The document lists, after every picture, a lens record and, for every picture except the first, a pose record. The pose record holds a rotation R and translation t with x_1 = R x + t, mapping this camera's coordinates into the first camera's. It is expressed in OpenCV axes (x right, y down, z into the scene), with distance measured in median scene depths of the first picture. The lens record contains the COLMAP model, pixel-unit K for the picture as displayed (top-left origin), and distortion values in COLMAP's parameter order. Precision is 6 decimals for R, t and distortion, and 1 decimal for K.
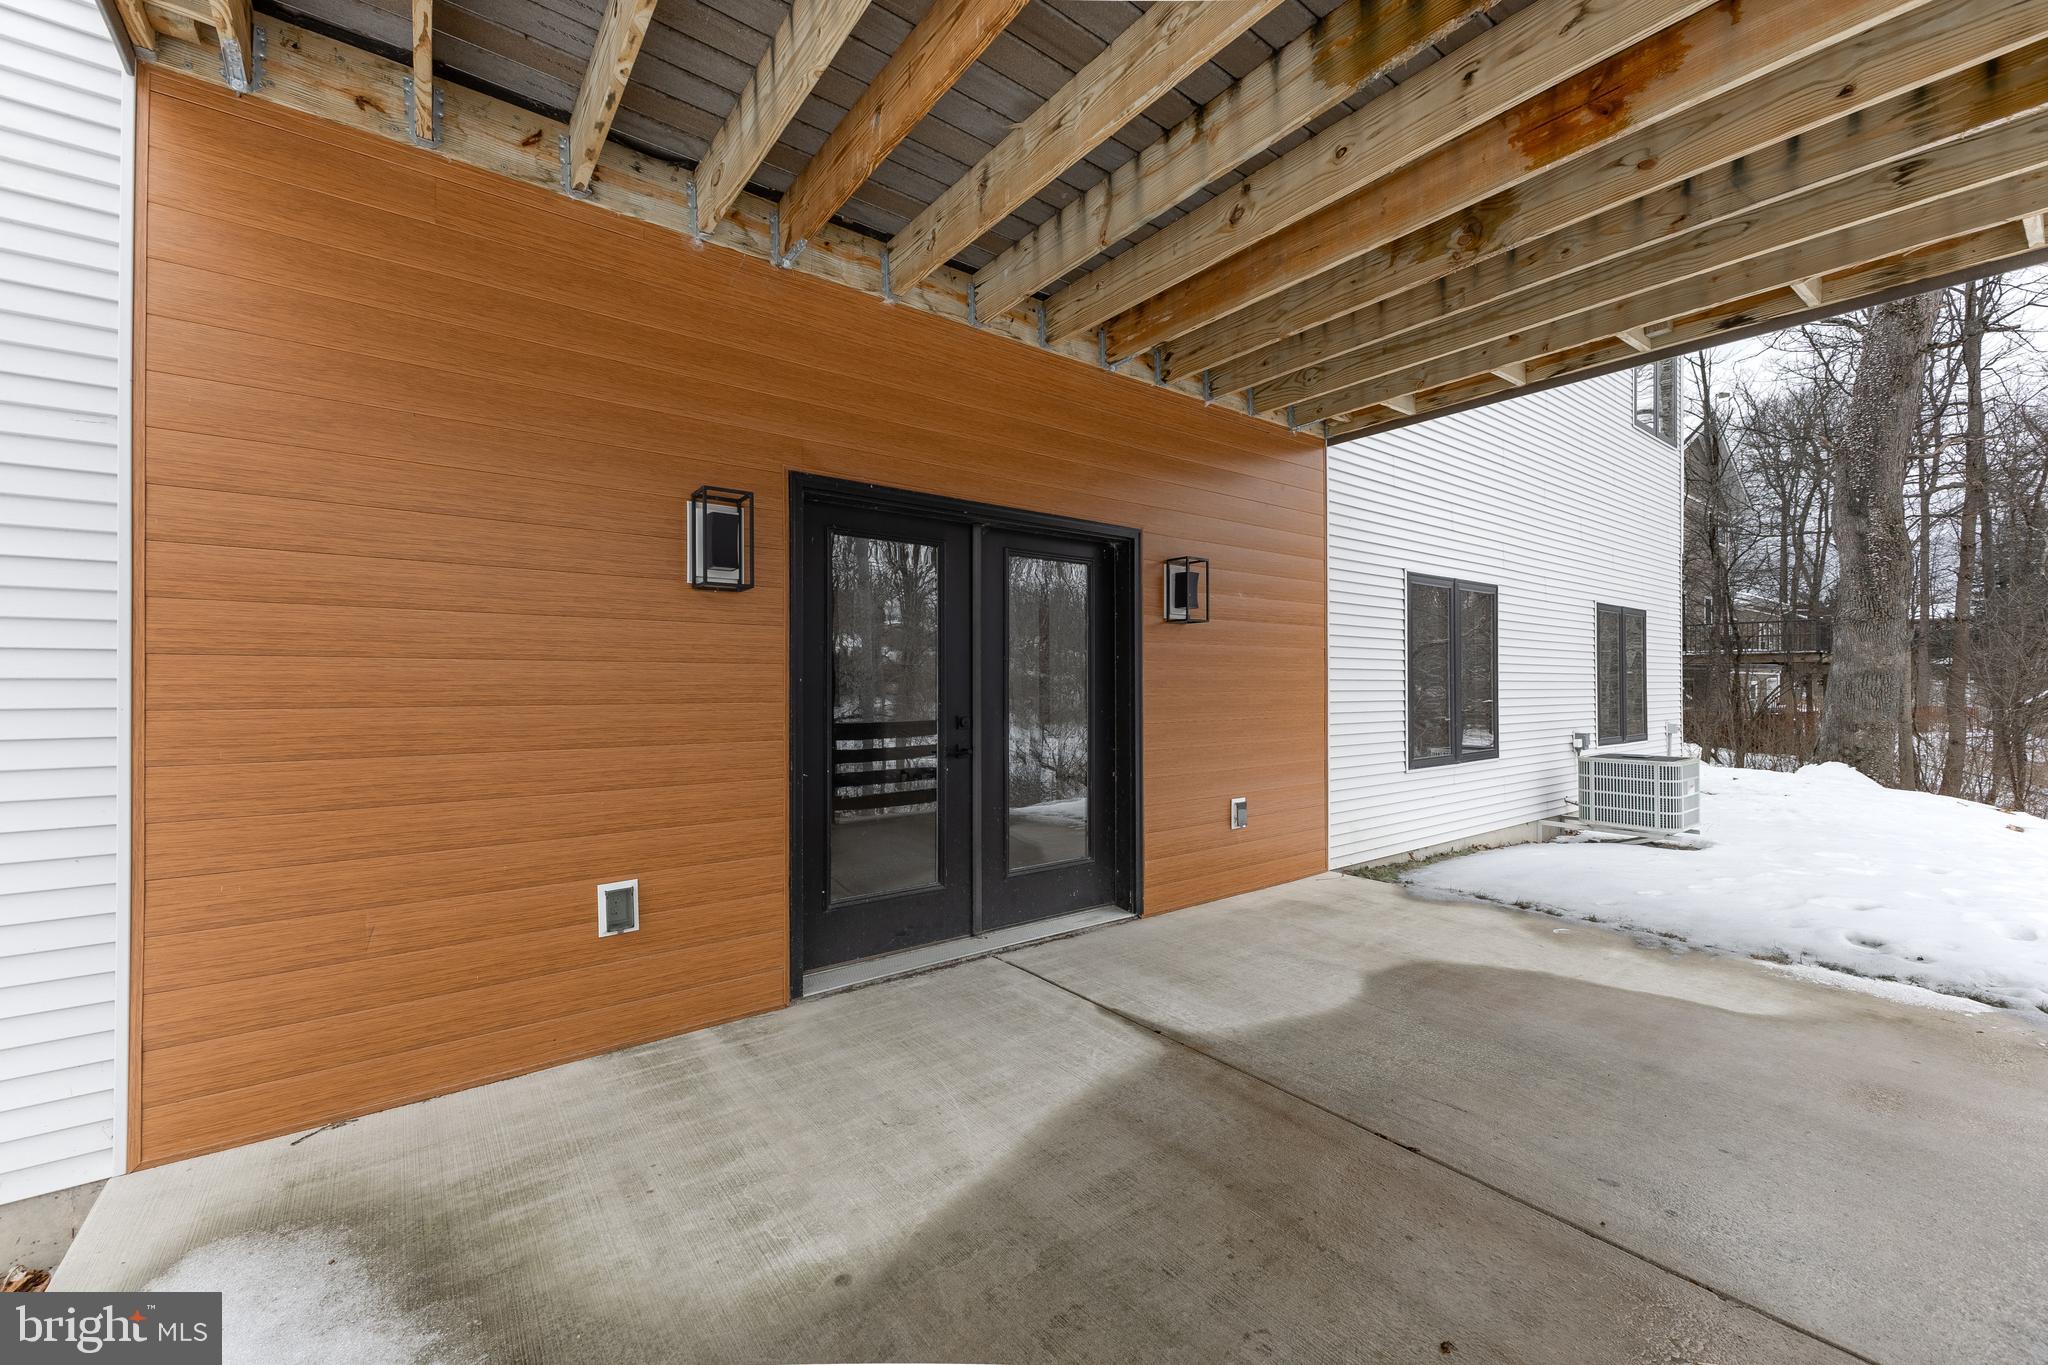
lens RADIAL K [[806.9, 0, 1019.8], [0, 806.9, 683.8], [0, 0, 1]] dist [0.008231, -0.002414]
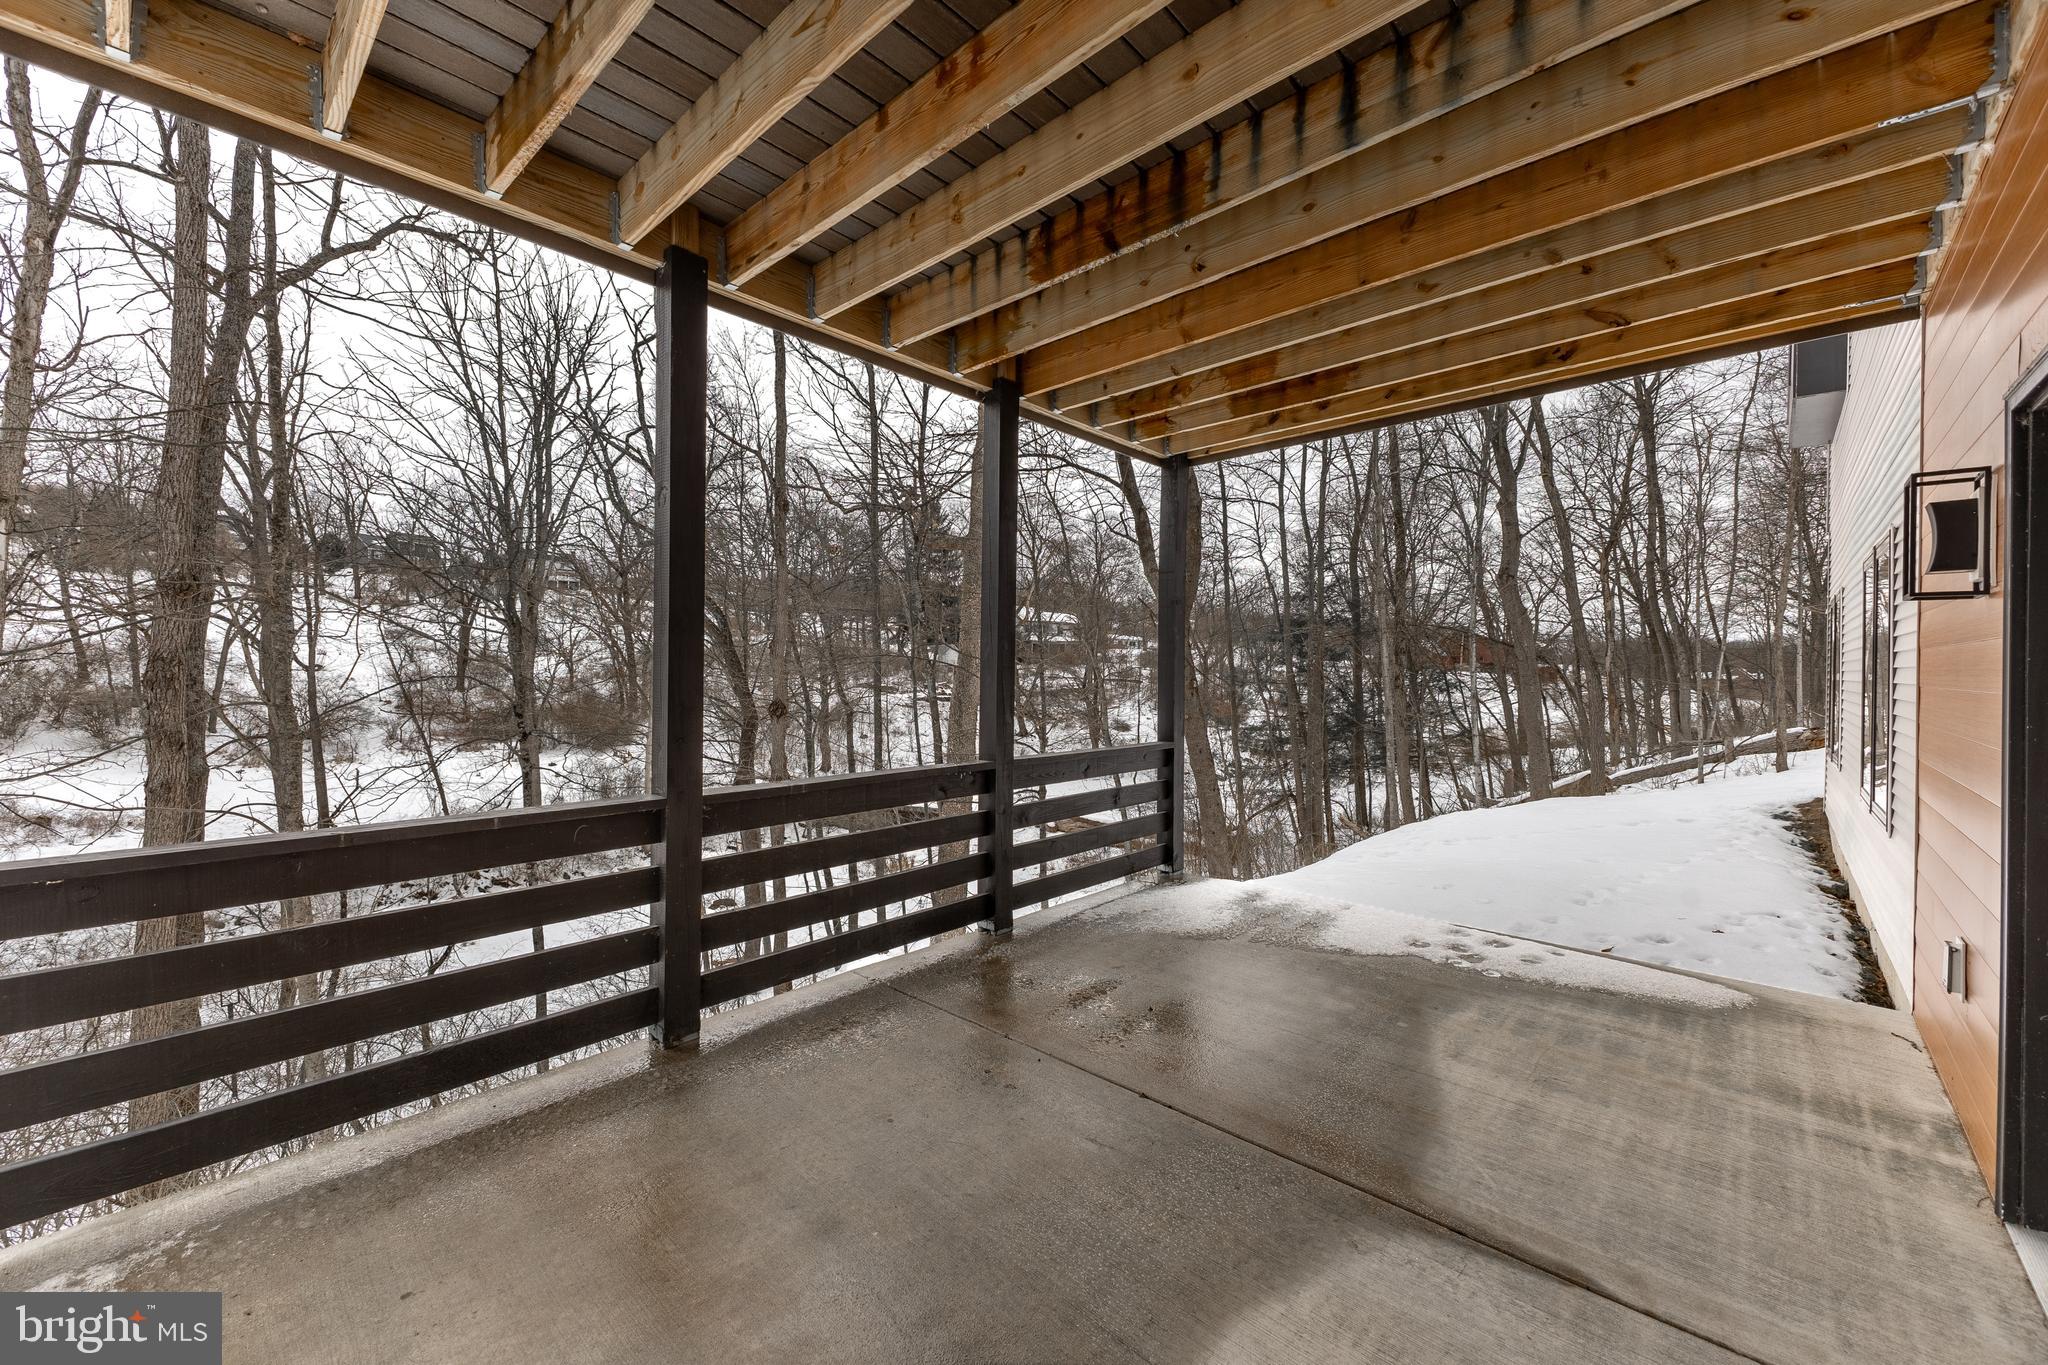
lens RADIAL K [[806.9, 0, 1023.8], [0, 806.9, 675.8], [0, 0, 1]] dist [0.008231, -0.002414]
pose [[-0.983601, -0.002444, -0.180341, 0.797624], [-0.002949, 0.999992, 0.002531, -0.058279], [0.180333, 0.003021, -0.983601, 1.948614]]
